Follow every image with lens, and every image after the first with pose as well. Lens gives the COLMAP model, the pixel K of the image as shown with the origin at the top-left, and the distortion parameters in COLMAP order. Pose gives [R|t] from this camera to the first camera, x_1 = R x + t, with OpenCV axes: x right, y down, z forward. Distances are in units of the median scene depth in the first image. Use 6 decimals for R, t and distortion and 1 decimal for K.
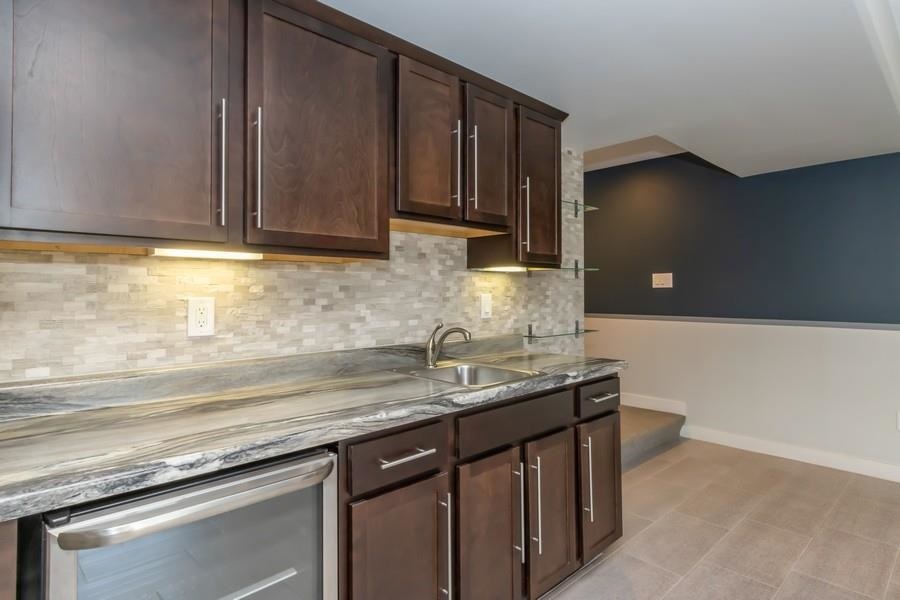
lens RADIAL K [[488.5, 0, 452.9], [0, 488.5, 282.3], [0, 0, 1]] dist [0.002198, 0.000068]
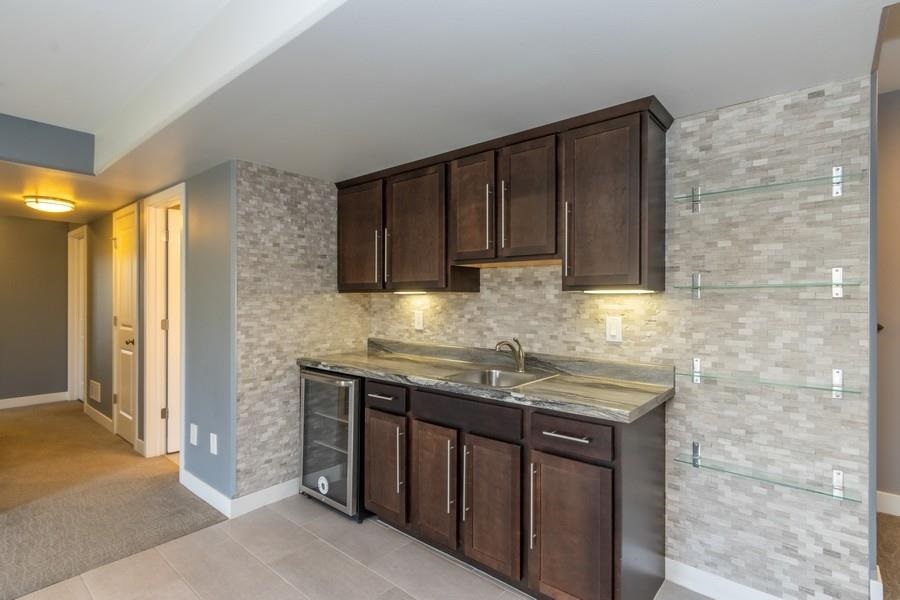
lens RADIAL K [[440.7, 0, 450.2], [0, 440.7, 297.7], [0, 0, 1]] dist [0.001999, -0.002187]
pose [[0.105555, 0.001590, -0.994412, 1.049259], [0.015428, 0.999876, 0.003236, -0.025265], [0.994294, -0.015683, 0.105517, 0.677135]]
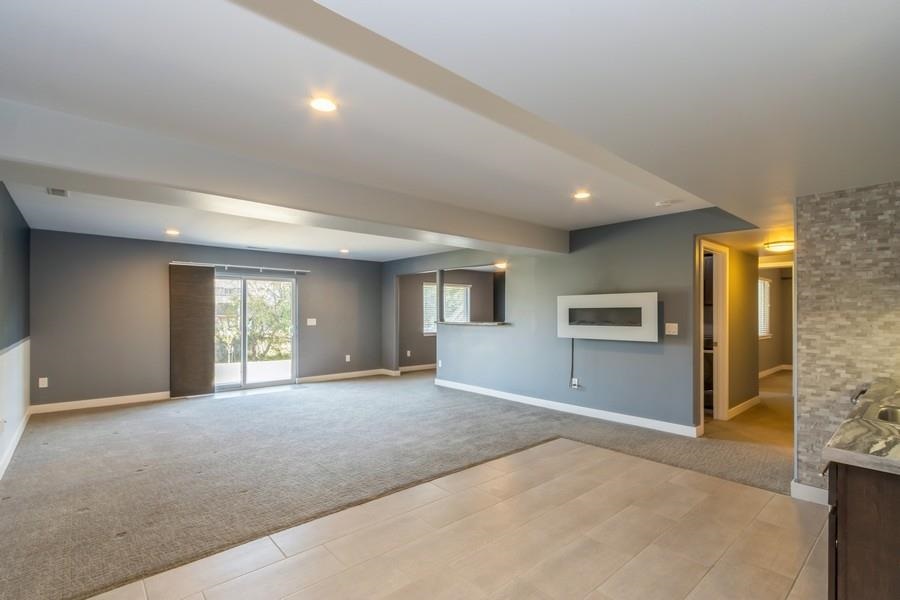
lens RADIAL K [[420.7, 0, 442.5], [0, 420.7, 314.5], [0, 0, 1]] dist [0.003806, 0.000858]
pose [[-0.998668, 0.001058, 0.051591, 0.866747], [0.000277, 0.999885, -0.015145, -0.007391], [-0.051601, -0.015111, -0.998553, 1.661671]]
